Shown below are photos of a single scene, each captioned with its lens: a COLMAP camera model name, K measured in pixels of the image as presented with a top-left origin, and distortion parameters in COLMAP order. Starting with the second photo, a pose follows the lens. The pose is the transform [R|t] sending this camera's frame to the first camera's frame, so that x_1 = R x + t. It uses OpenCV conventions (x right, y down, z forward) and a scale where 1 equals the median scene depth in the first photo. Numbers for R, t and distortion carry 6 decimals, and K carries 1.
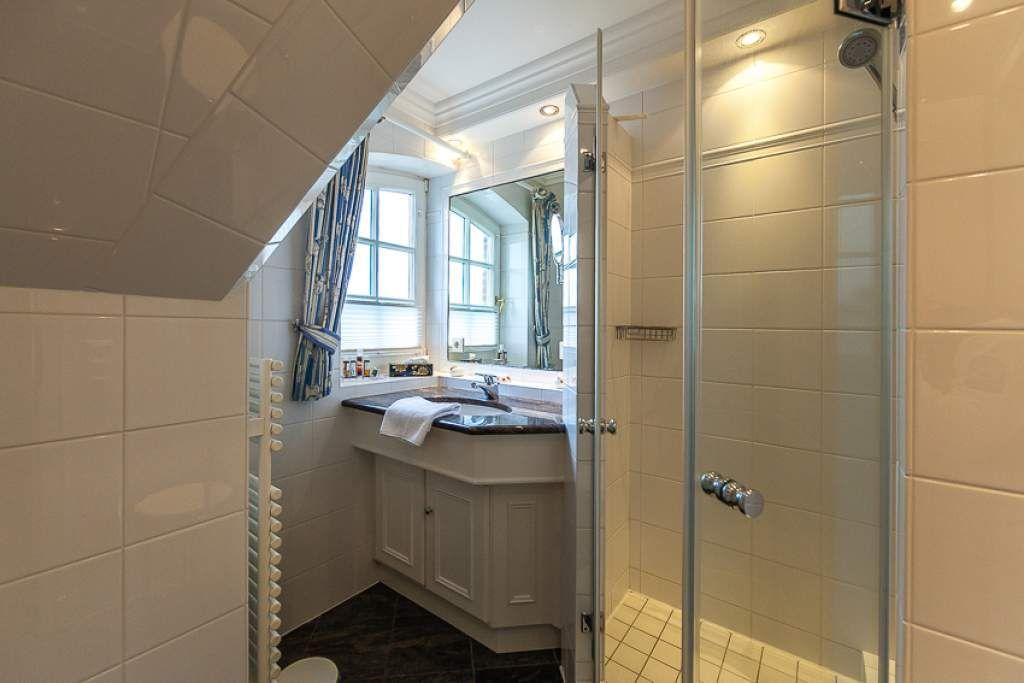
lens RADIAL K [[416.9, 0, 509.4], [0, 416.9, 324.2], [0, 0, 1]] dist [-0.000019, 0.000304]
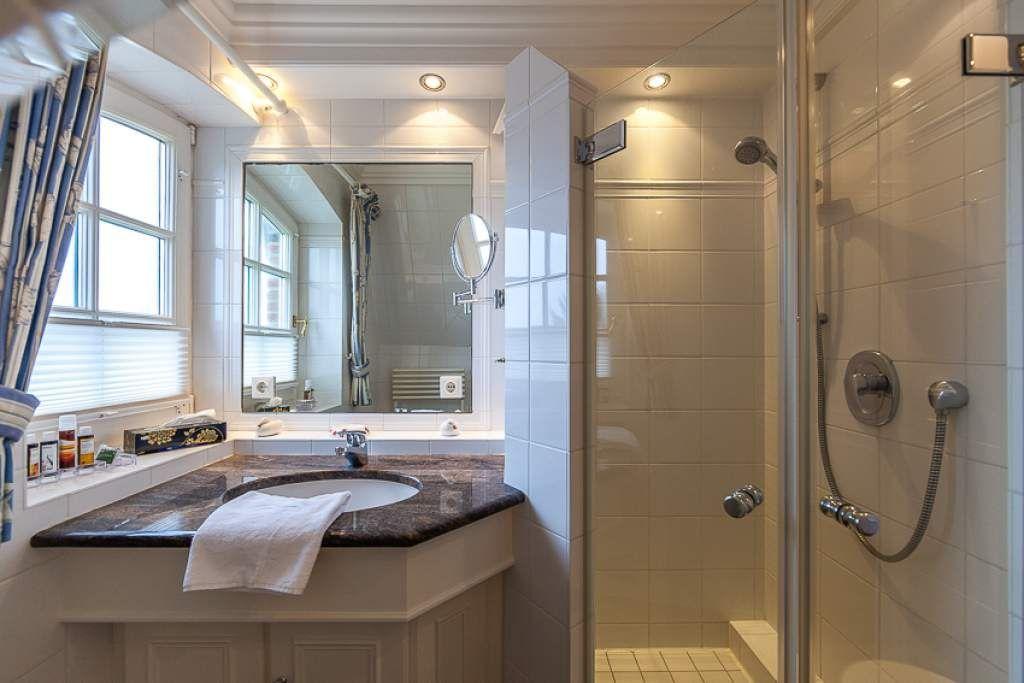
lens RADIAL K [[389.9, 0, 512.8], [0, 389.9, 342.7], [0, 0, 1]] dist [0.001694, -0.000024]
pose [[0.795840, -0.007643, 0.605459, -0.195697], [0.009573, 0.999954, 0.000039, -0.019365], [-0.605431, 0.005765, 0.795877, 0.277248]]
